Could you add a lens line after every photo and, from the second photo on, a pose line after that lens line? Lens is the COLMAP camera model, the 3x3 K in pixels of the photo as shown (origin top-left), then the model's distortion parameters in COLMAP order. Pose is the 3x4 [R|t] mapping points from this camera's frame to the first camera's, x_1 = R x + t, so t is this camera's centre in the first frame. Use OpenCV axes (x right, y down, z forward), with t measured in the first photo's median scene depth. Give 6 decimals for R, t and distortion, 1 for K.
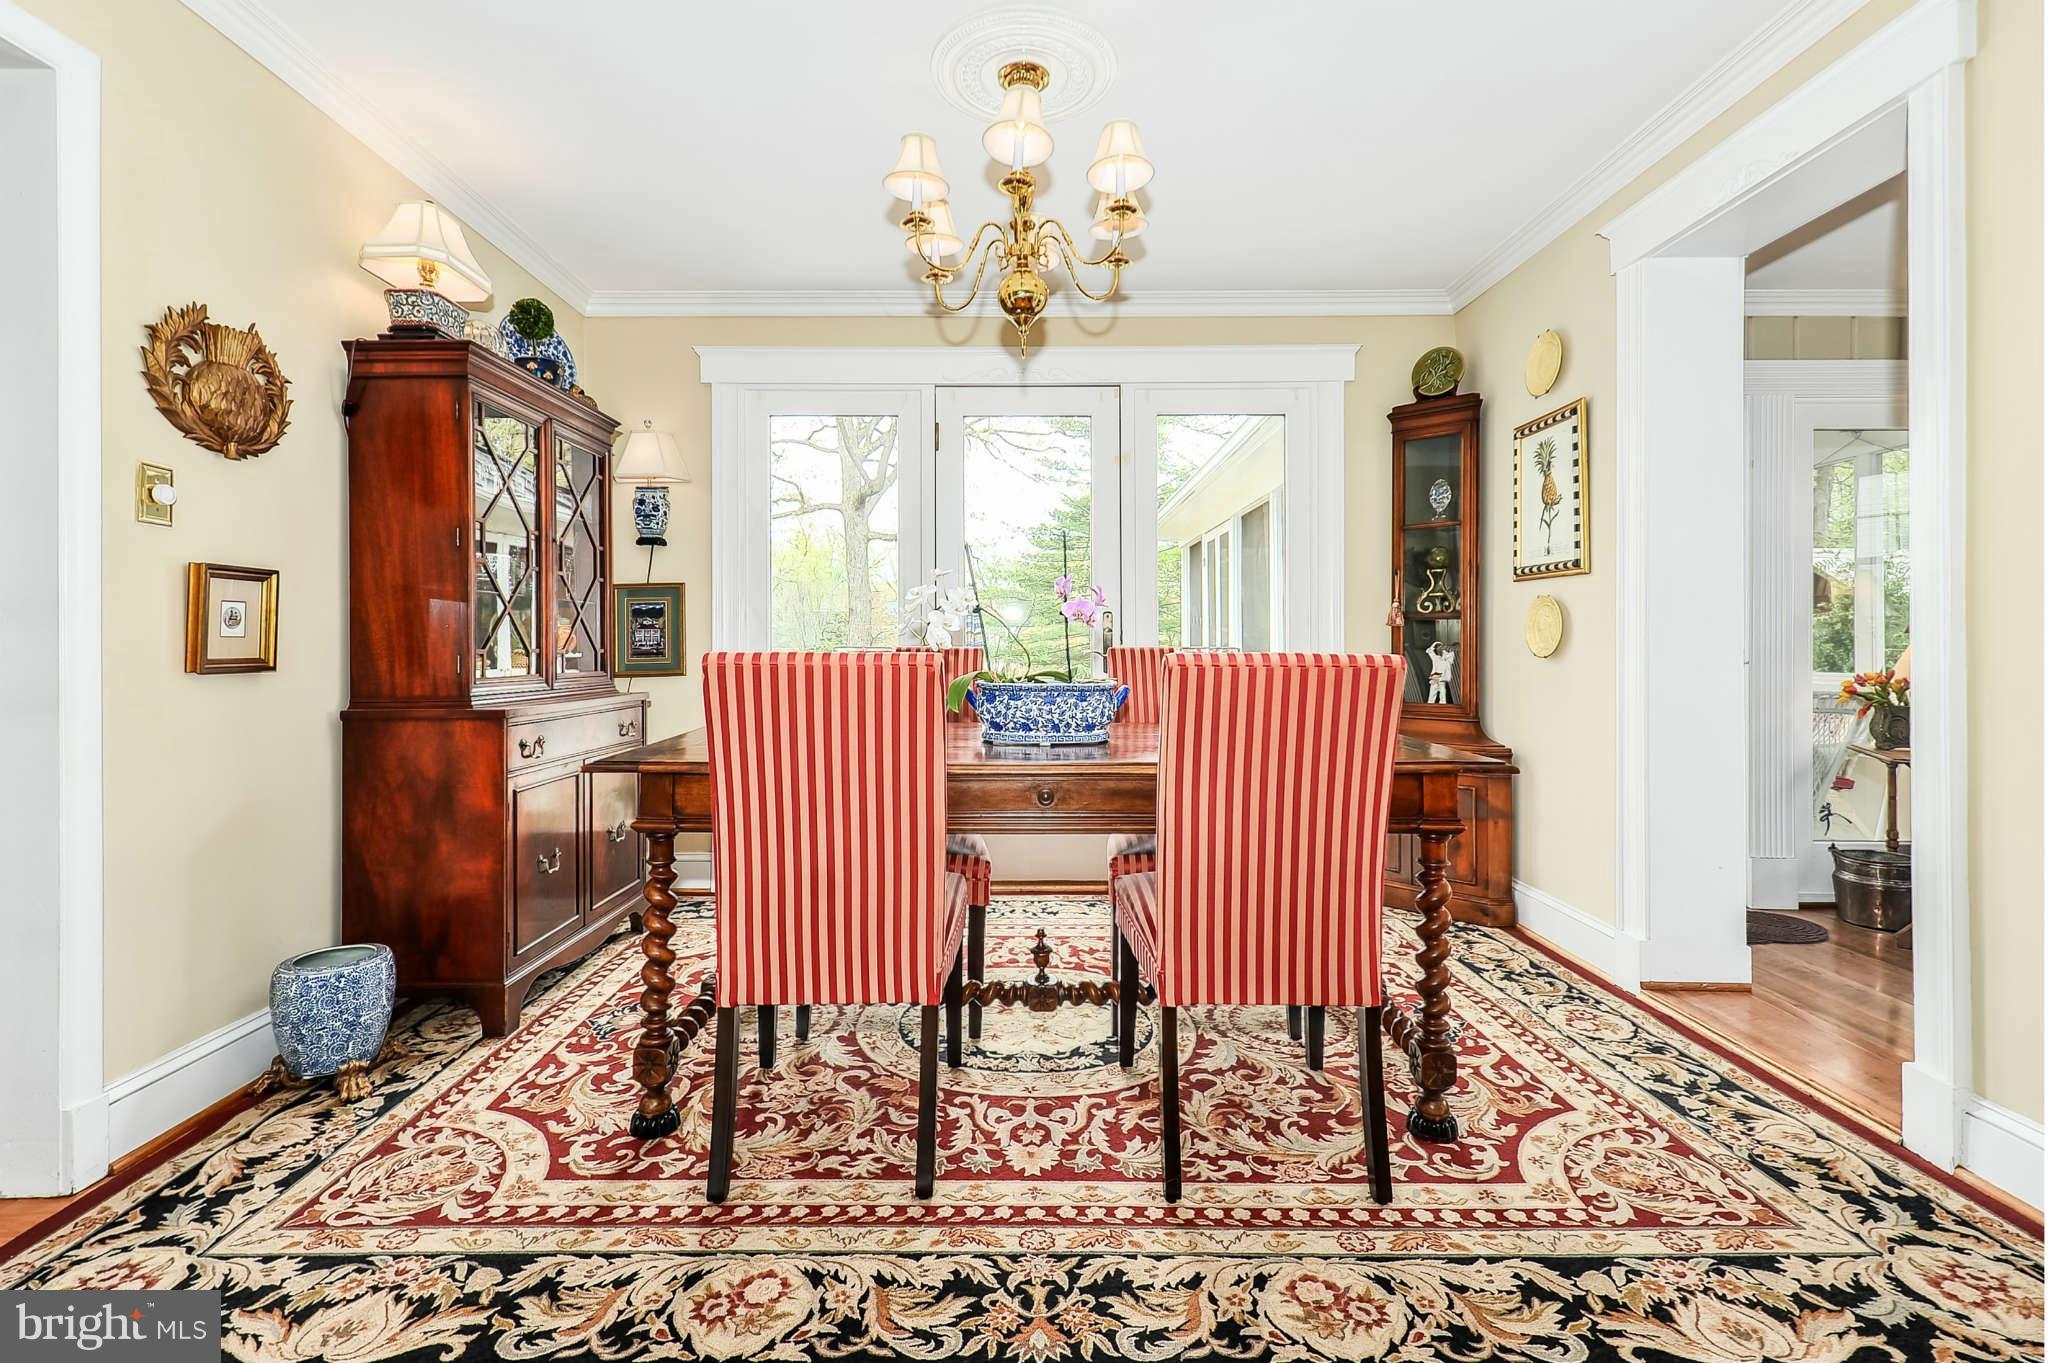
lens RADIAL K [[922.1, 0, 1013.5], [0, 922.1, 637.0], [0, 0, 1]] dist [0.008229, -0.003723]
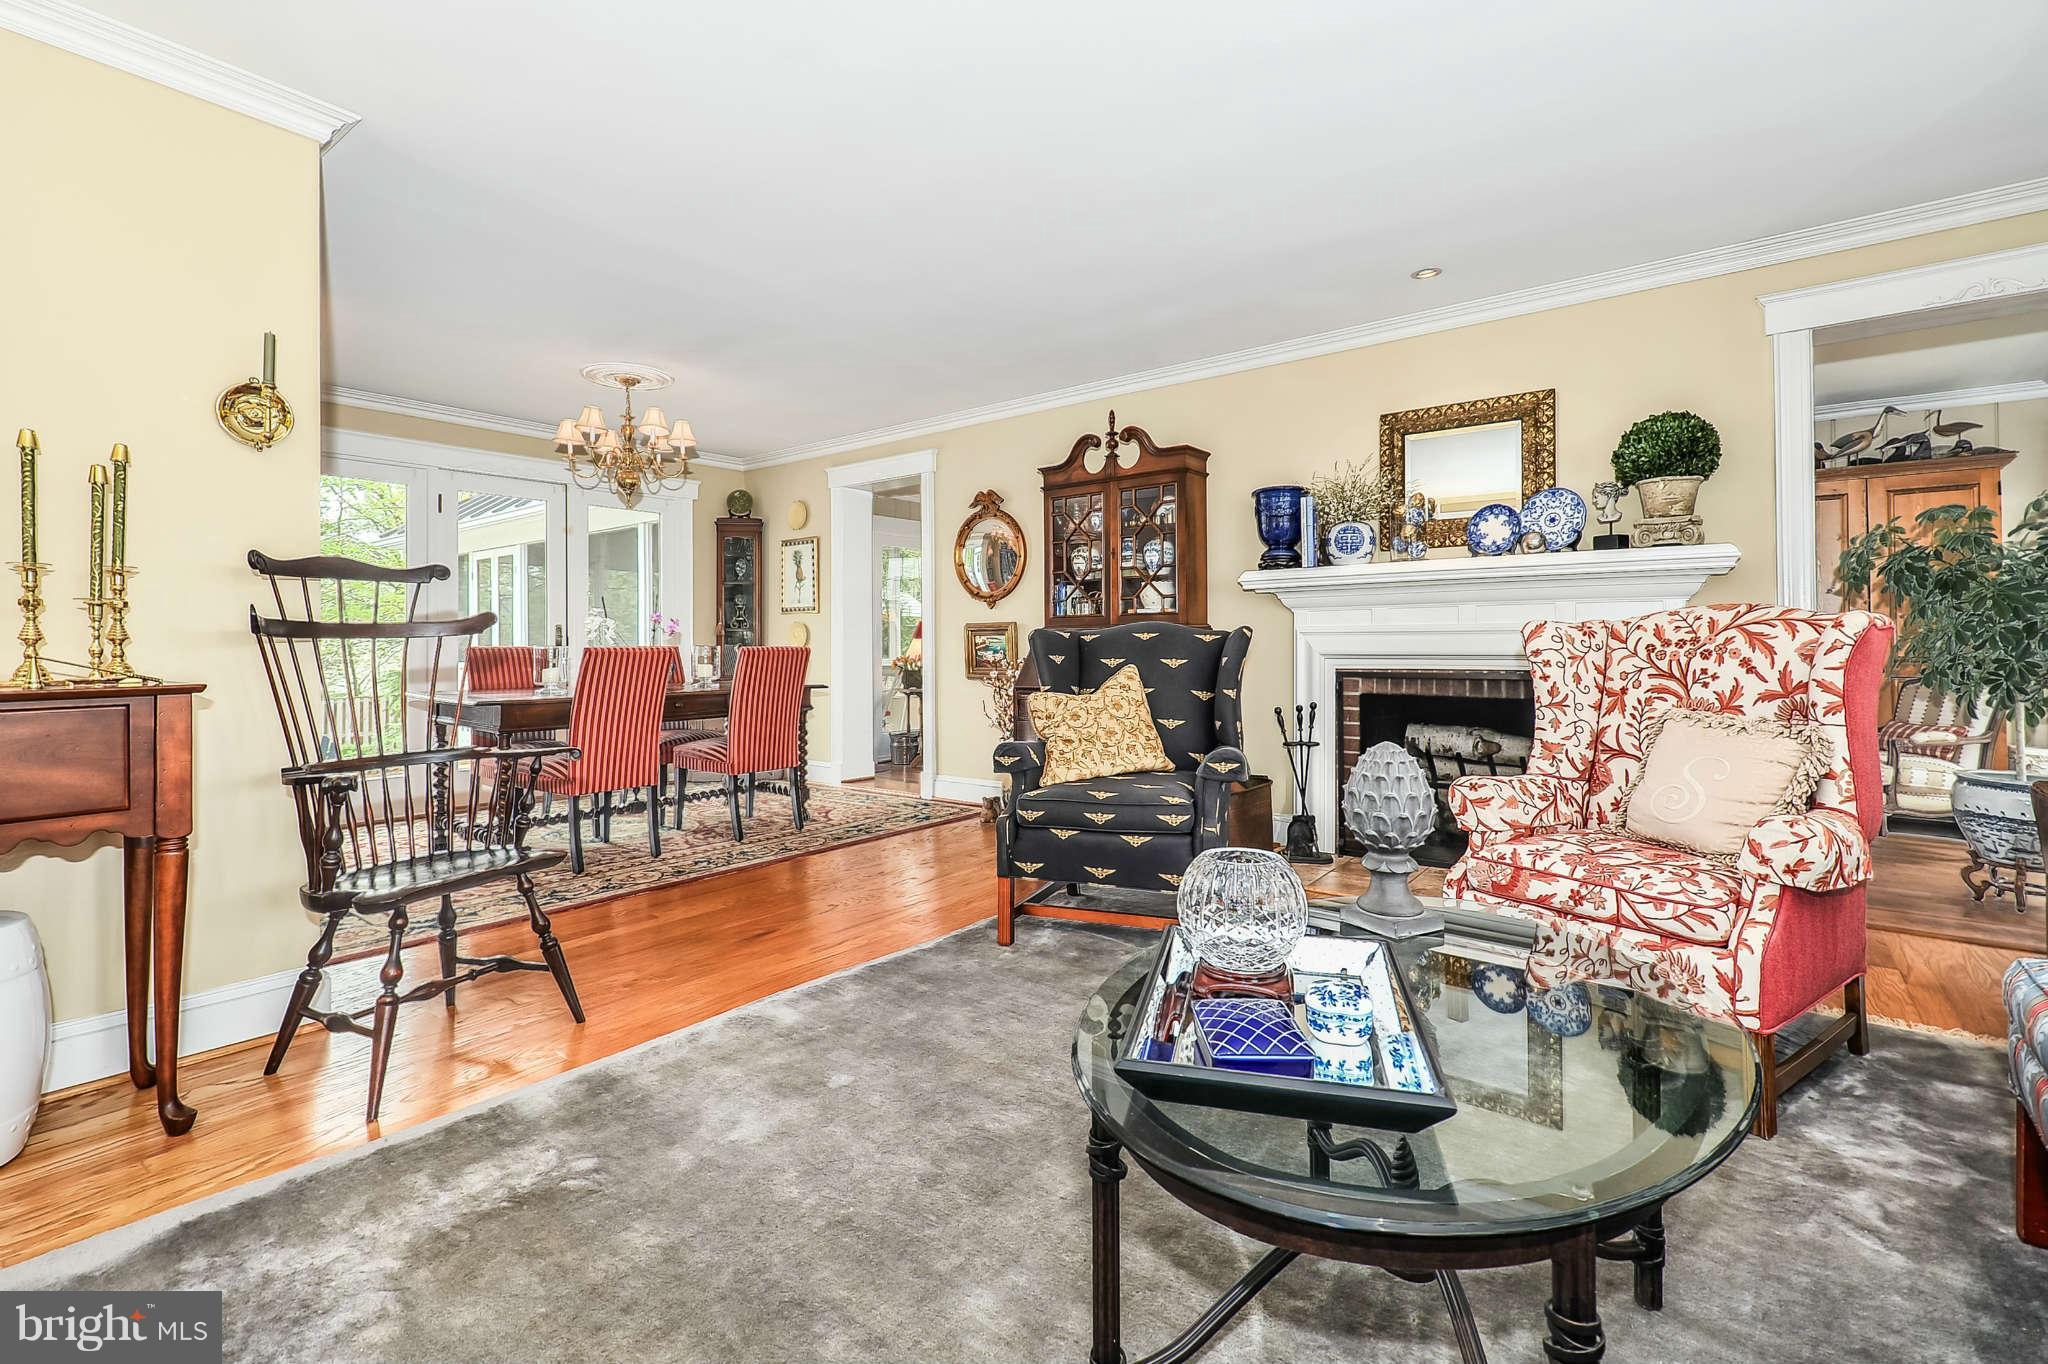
lens RADIAL K [[922.1, 0, 1013.5], [0, 922.1, 637.5], [0, 0, 1]] dist [0.008229, -0.003723]
pose [[0.627080, 0.003368, 0.778948, -1.368768], [-0.000061, 0.999991, -0.004274, 0.001644], [-0.778955, 0.002632, 0.627074, -1.295215]]
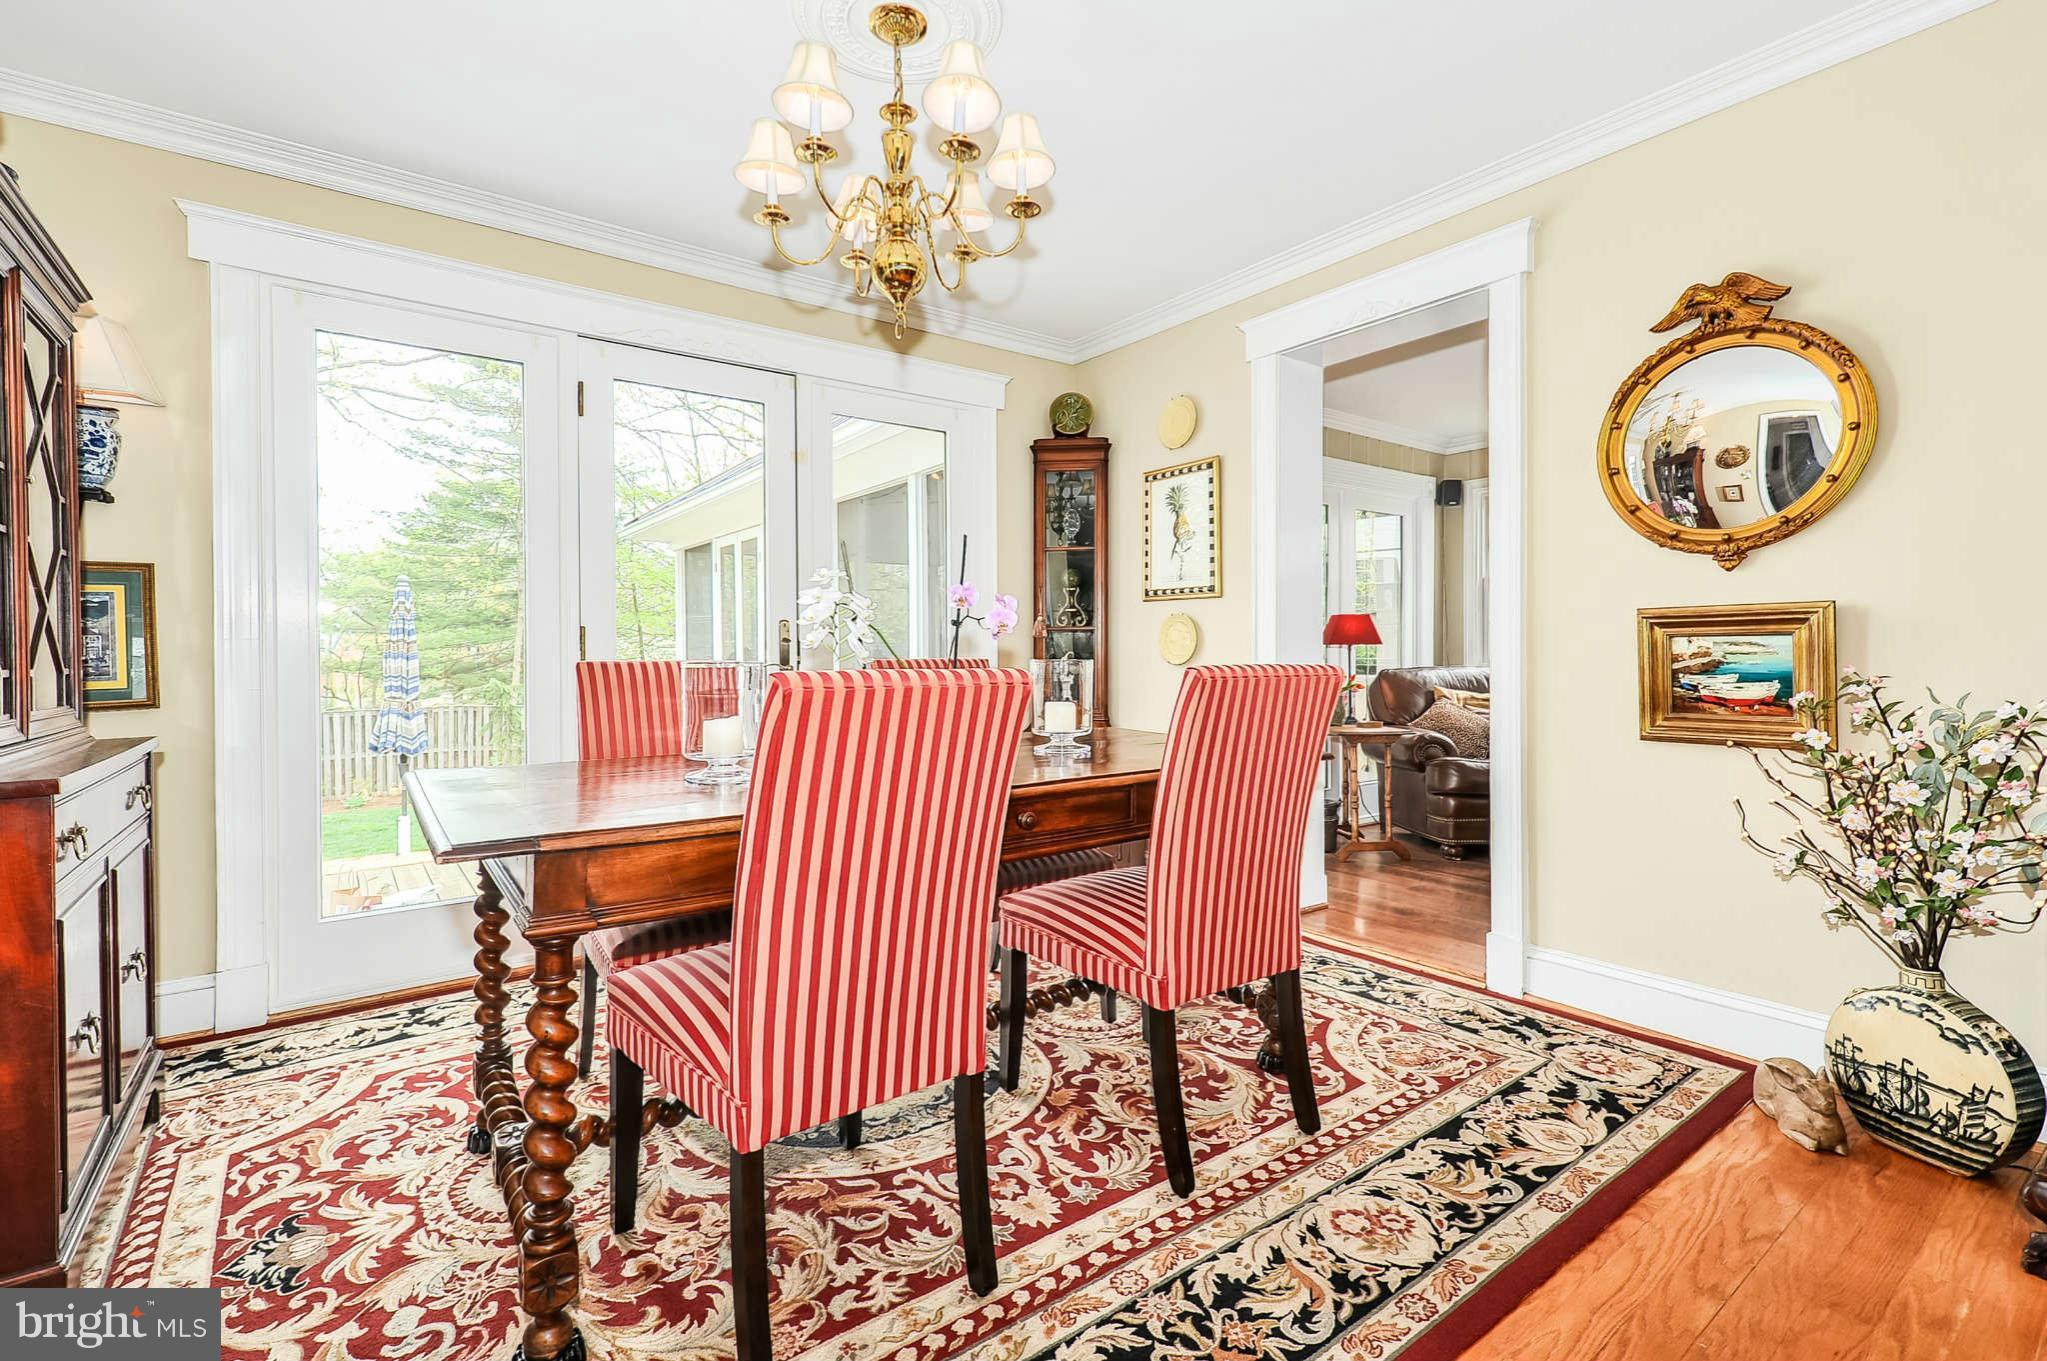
lens RADIAL K [[920.8, 0, 1018.5], [0, 920.8, 650.4], [0, 0, 1]] dist [0.002509, 0.000001]
pose [[0.803236, -0.002128, 0.595658, -0.539688], [-0.001065, 0.999987, 0.005009, -0.004222], [-0.595660, -0.004658, 0.803223, 0.261888]]
